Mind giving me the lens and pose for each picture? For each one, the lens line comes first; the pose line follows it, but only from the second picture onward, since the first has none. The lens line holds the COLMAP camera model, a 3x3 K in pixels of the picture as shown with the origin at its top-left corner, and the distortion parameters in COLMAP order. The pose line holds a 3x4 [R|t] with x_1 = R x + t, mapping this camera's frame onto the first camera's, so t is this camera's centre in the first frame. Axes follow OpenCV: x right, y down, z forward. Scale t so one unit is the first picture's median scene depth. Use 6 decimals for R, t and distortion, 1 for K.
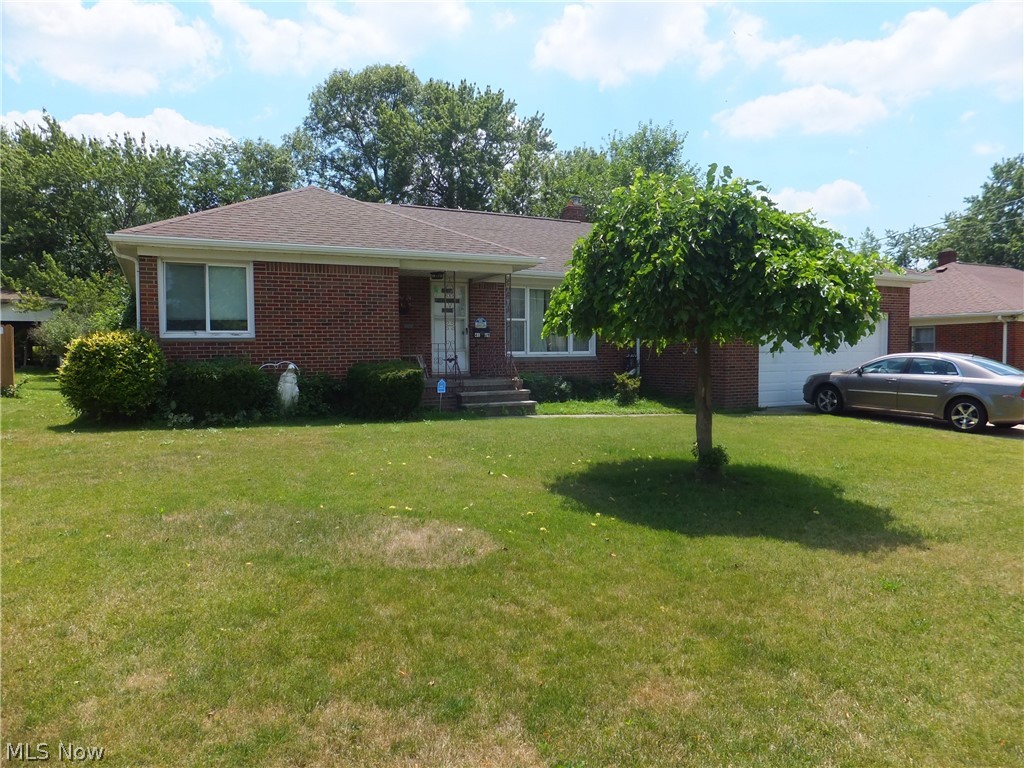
lens RADIAL K [[705.3, 0, 509.9], [0, 705.3, 376.2], [0, 0, 1]] dist [-0.041832, 0.003198]
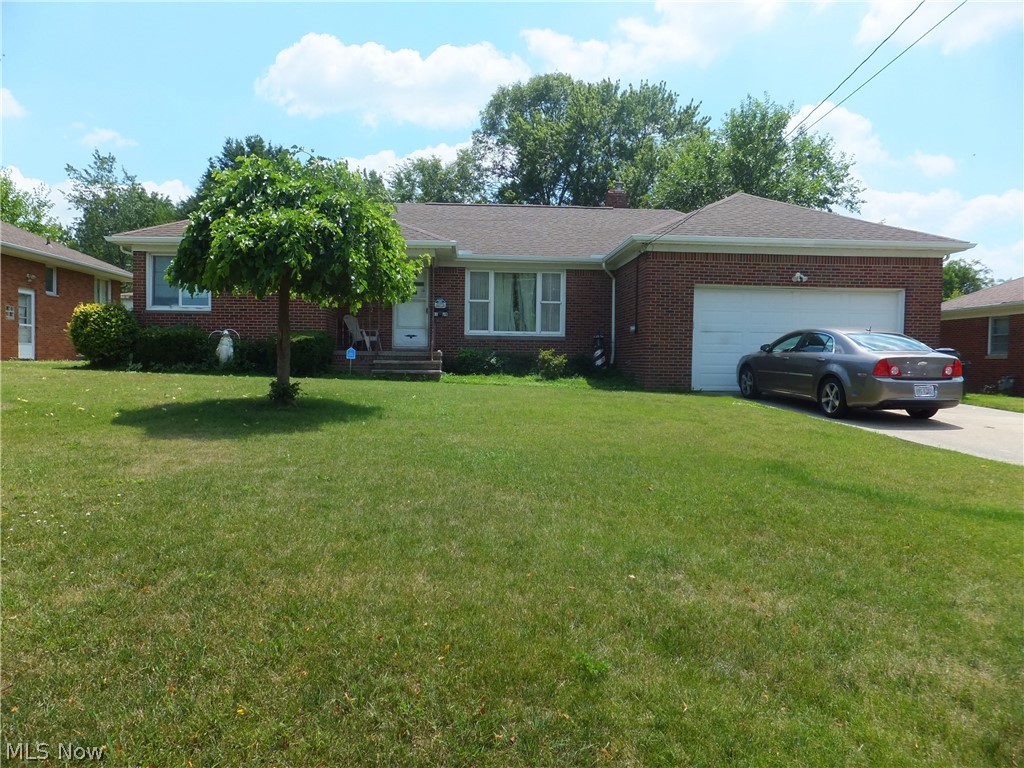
lens RADIAL K [[705.3, 0, 510.1], [0, 705.3, 390.3], [0, 0, 1]] dist [-0.041832, 0.003198]
pose [[0.894375, 0.040032, -0.445524, 0.568119], [-0.038148, 0.999185, 0.013200, 0.043059], [0.445689, 0.005190, 0.895173, 0.061308]]
